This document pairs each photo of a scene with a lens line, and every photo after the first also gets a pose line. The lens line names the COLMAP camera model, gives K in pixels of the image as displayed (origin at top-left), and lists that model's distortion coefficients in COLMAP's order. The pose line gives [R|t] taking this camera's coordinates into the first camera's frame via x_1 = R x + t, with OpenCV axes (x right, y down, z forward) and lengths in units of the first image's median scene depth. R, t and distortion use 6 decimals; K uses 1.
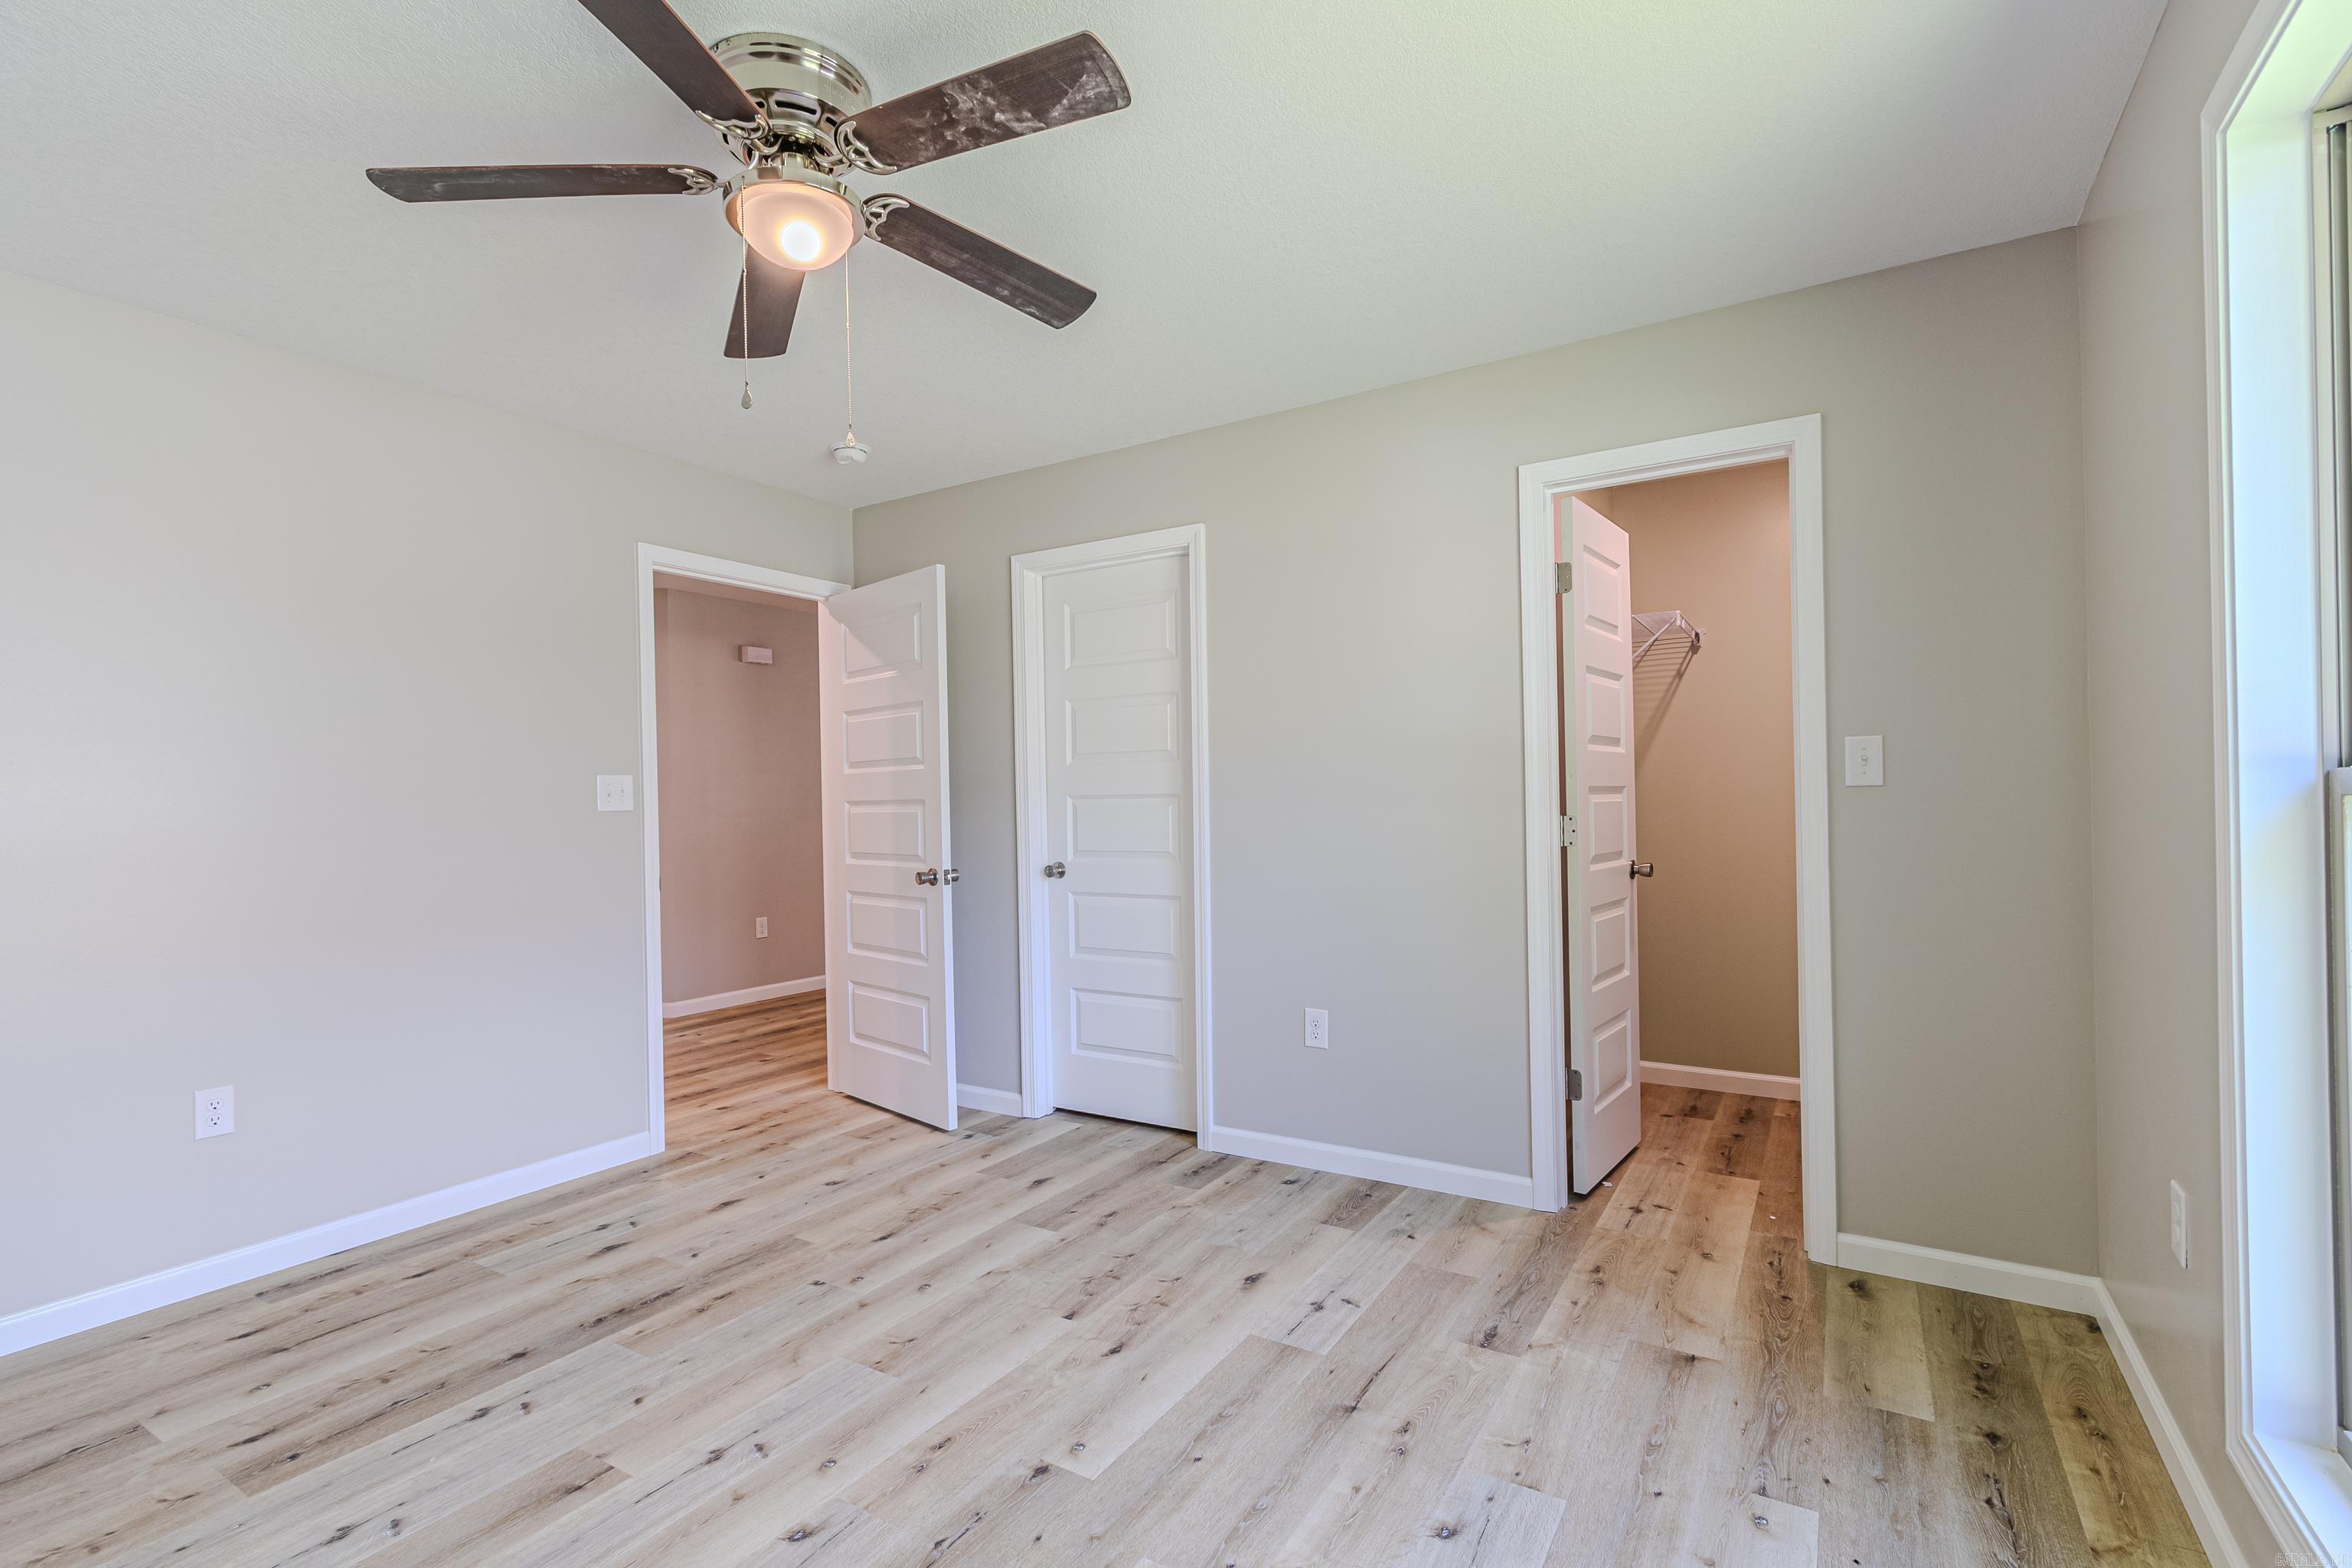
lens RADIAL K [[1071.4, 0, 1169.3], [0, 1071.4, 795.3], [0, 0, 1]] dist [0.005729, -0.000046]
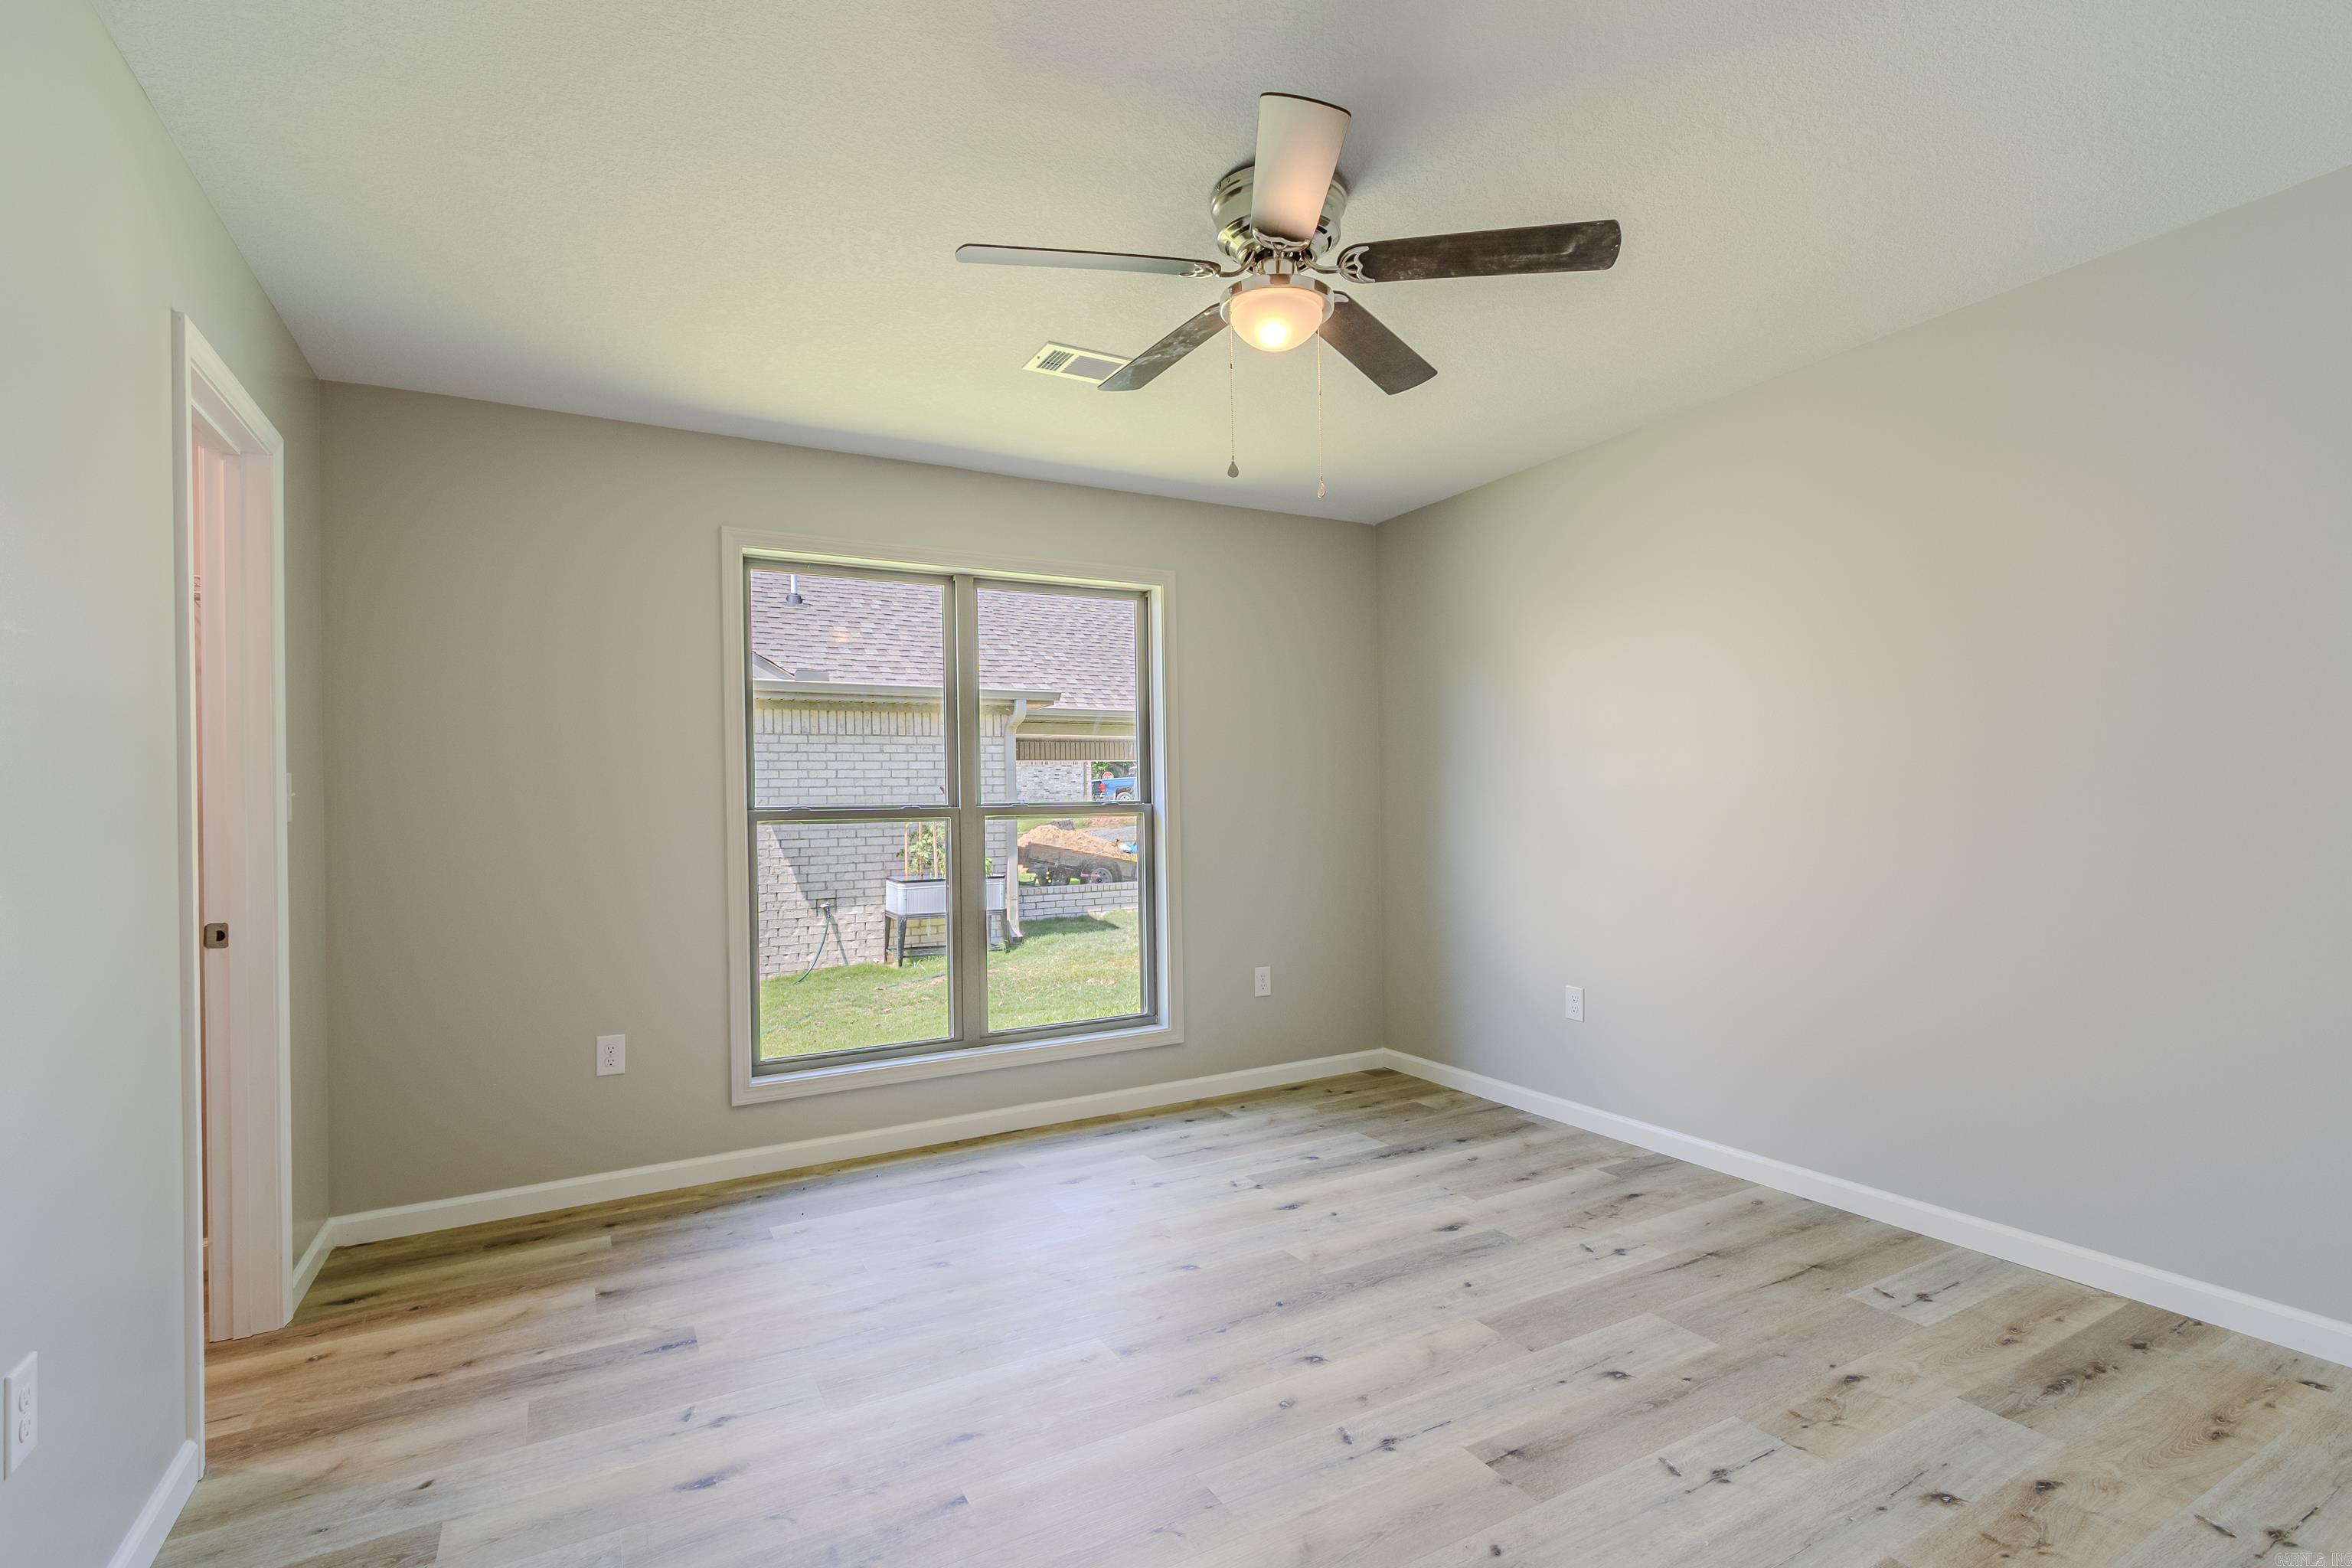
lens RADIAL K [[1103.3, 0, 1172.7], [0, 1103.3, 799.3], [0, 0, 1]] dist [0.009449, -0.005185]
pose [[-0.876728, 0.037361, 0.479534, -0.718307], [0.032939, 0.999302, -0.017636, 0.019177], [-0.479858, 0.000333, -0.877346, 1.884158]]
